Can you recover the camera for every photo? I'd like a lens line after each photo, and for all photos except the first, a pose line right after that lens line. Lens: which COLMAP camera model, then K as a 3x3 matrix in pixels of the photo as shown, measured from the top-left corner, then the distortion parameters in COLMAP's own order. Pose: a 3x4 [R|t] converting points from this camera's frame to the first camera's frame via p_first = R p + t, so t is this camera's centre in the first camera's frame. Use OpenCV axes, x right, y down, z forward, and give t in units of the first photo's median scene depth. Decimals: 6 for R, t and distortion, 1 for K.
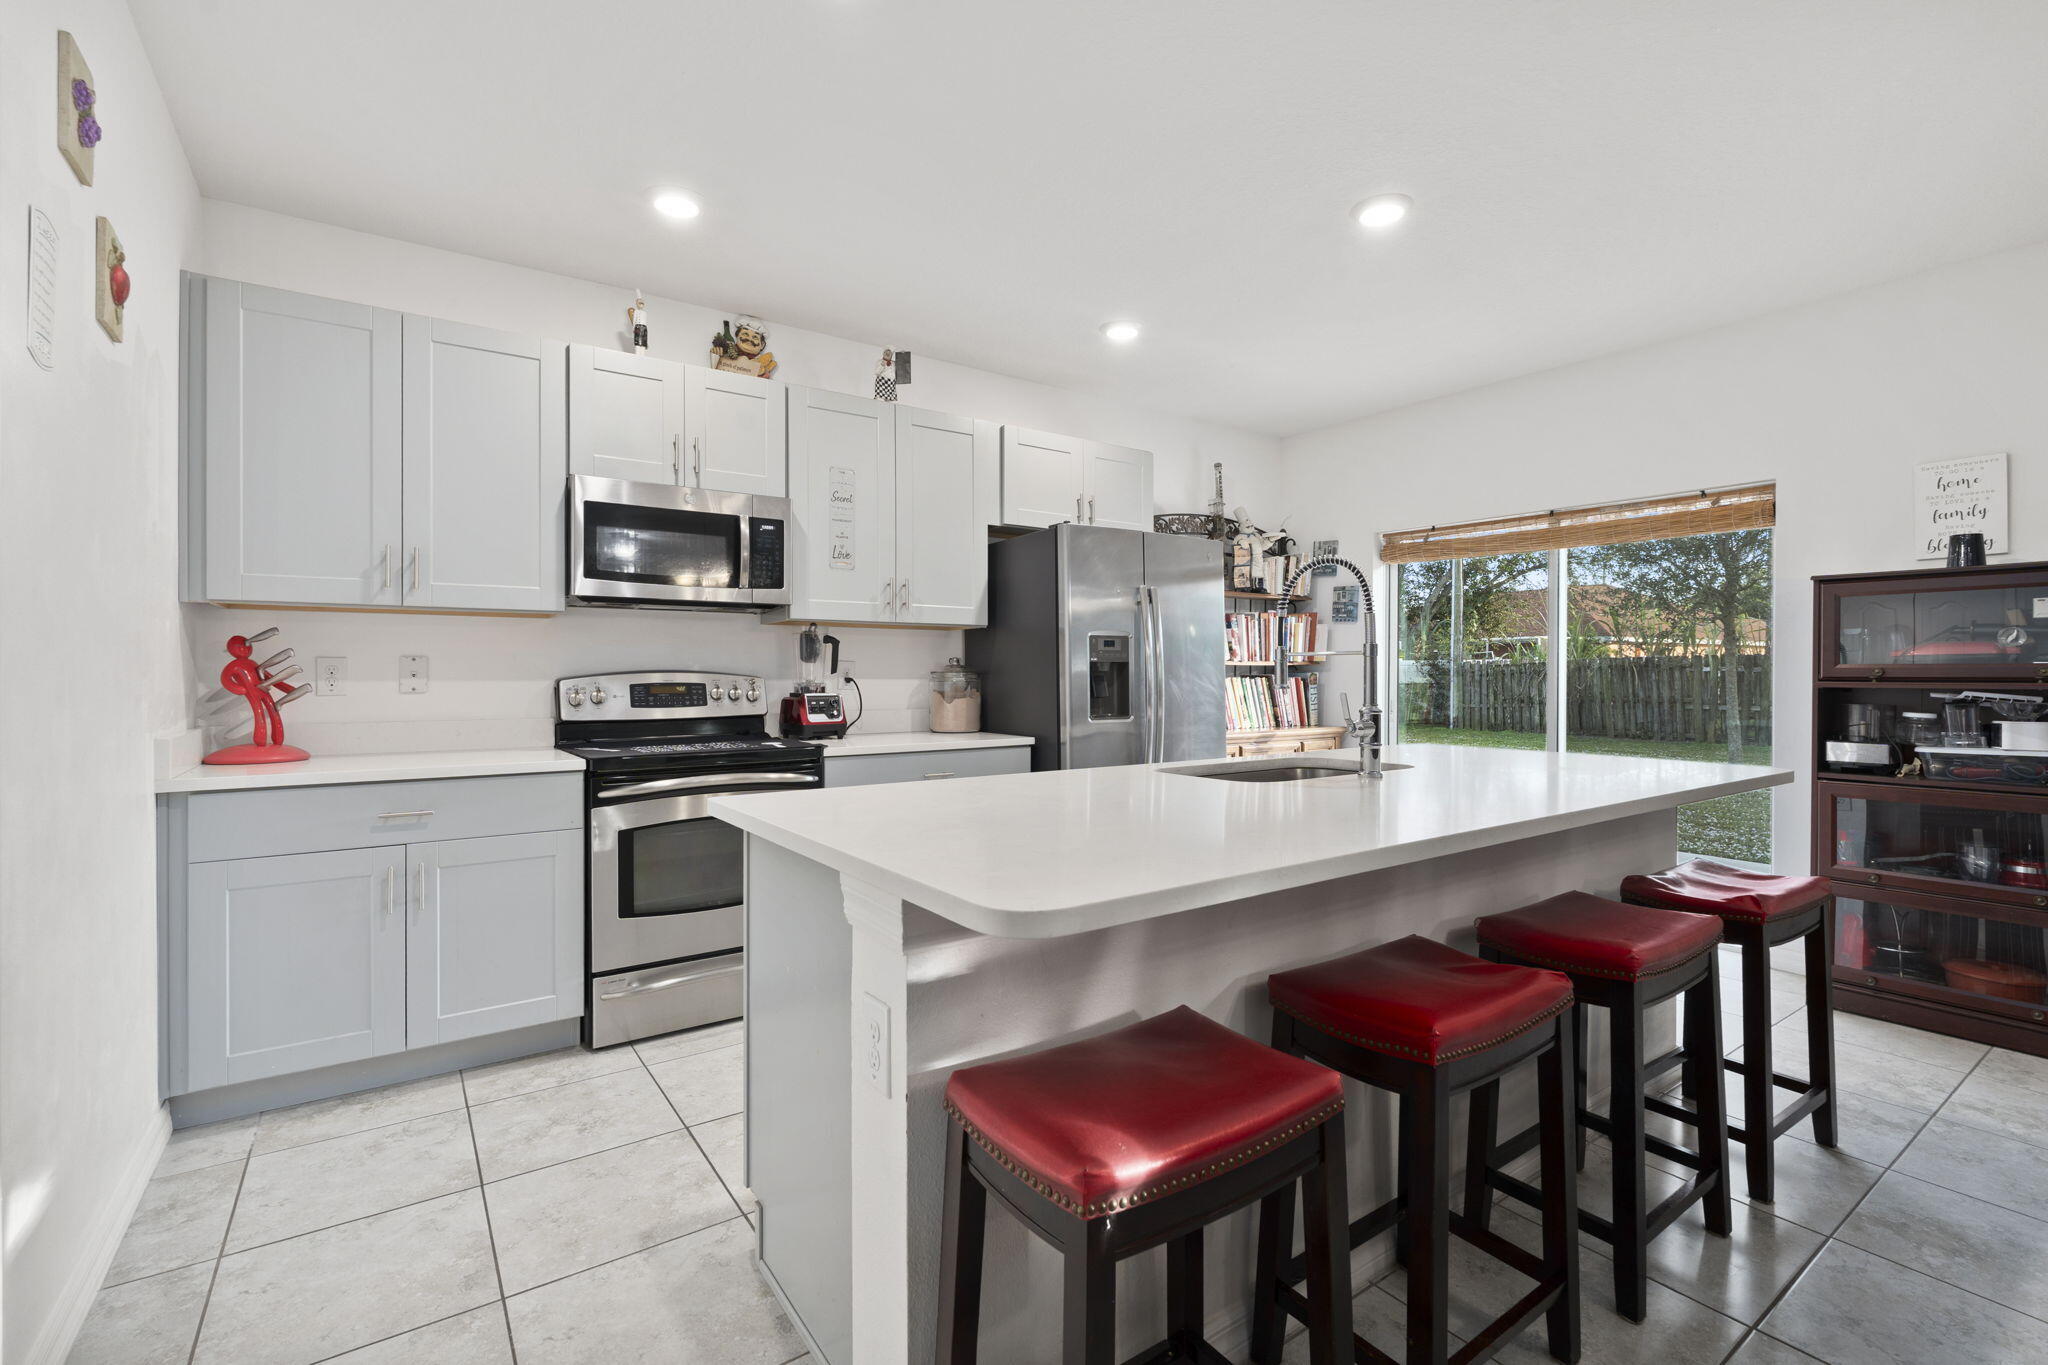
lens RADIAL K [[904.4, 0, 1028.8], [0, 904.4, 676.7], [0, 0, 1]] dist [-0.003848, 0.000537]
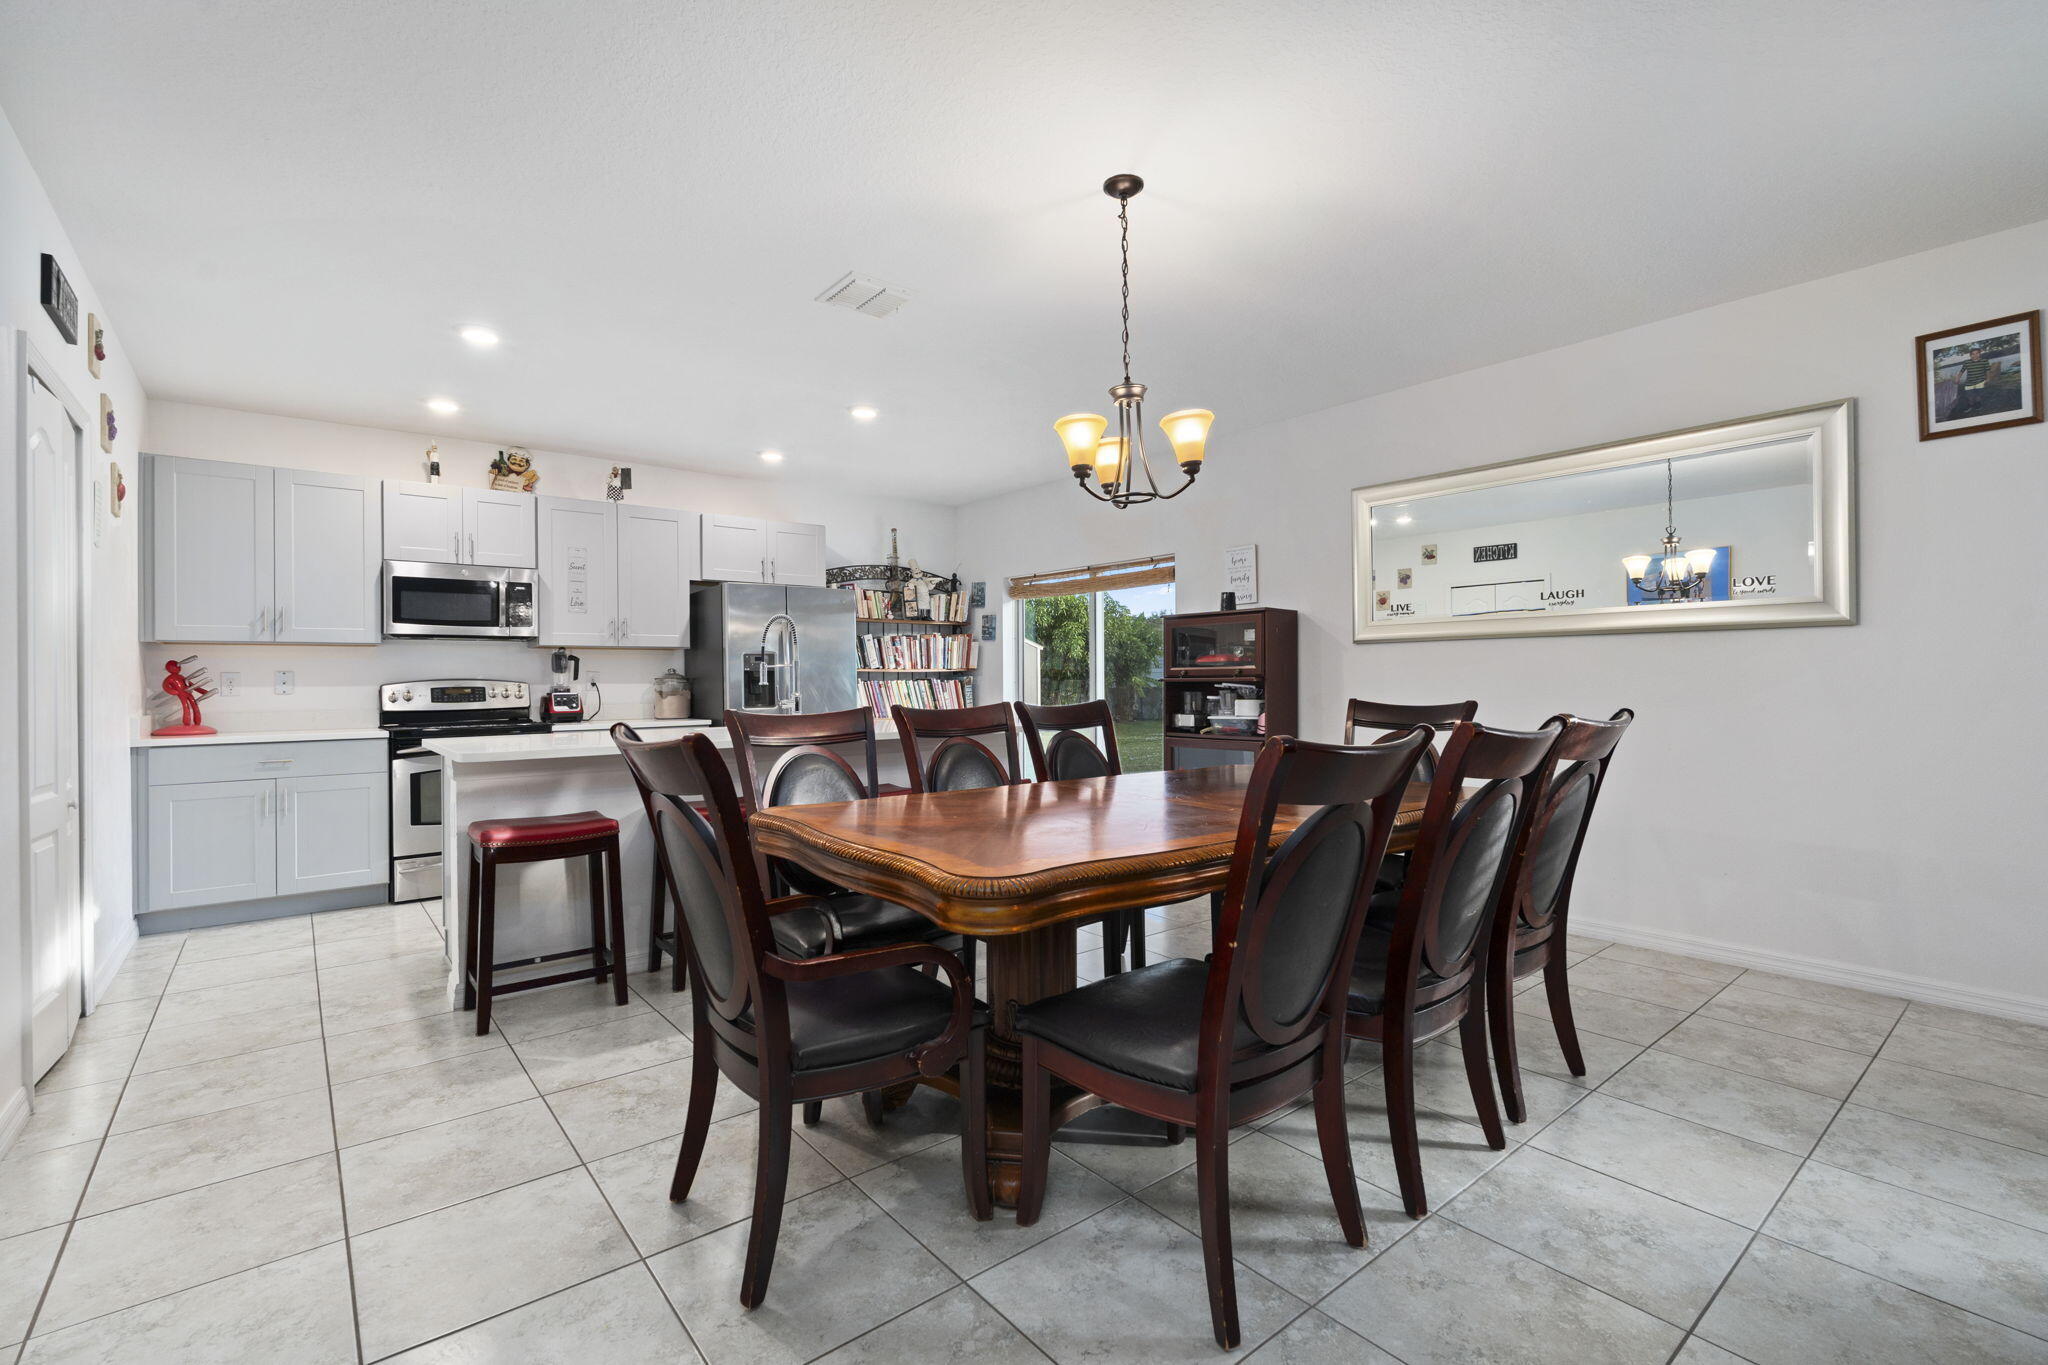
lens RADIAL K [[904.4, 0, 1028.0], [0, 904.4, 678.1], [0, 0, 1]] dist [-0.003848, 0.000537]
pose [[0.997728, -0.010223, 0.066584, 0.502561], [0.010716, 0.999918, -0.007060, 0.013760], [-0.066507, 0.007757, 0.997756, -0.652516]]
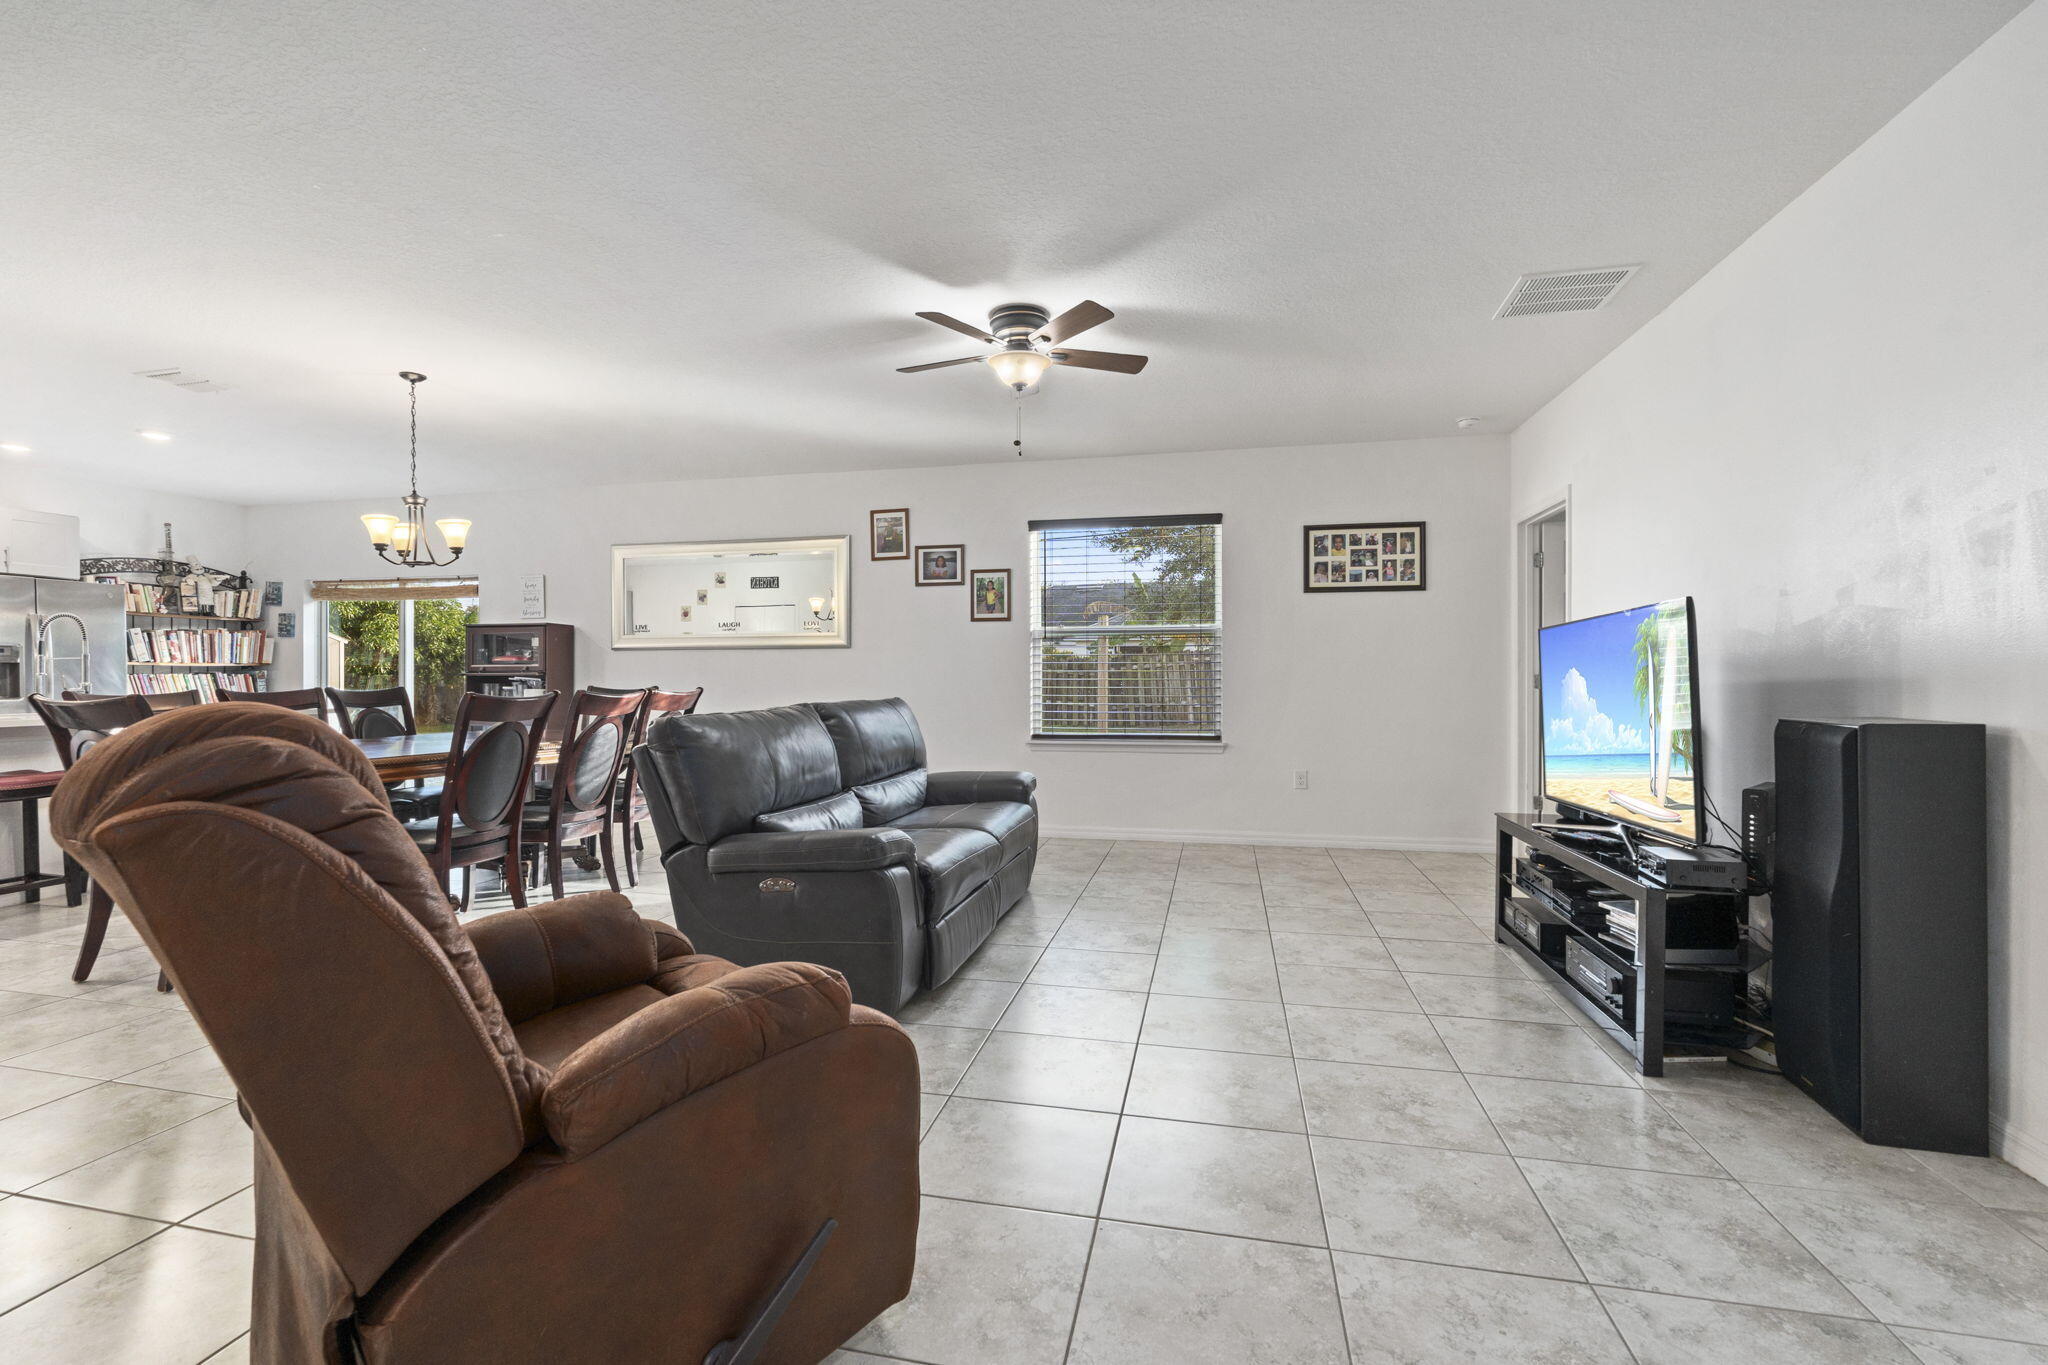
lens RADIAL K [[904.4, 0, 1012.8], [0, 904.4, 676.6], [0, 0, 1]] dist [-0.003848, 0.000537]
pose [[0.752292, -0.004273, 0.658816, 0.428467], [0.007648, 0.999968, -0.002247, 0.028032], [-0.658786, 0.006729, 0.752301, -1.470402]]
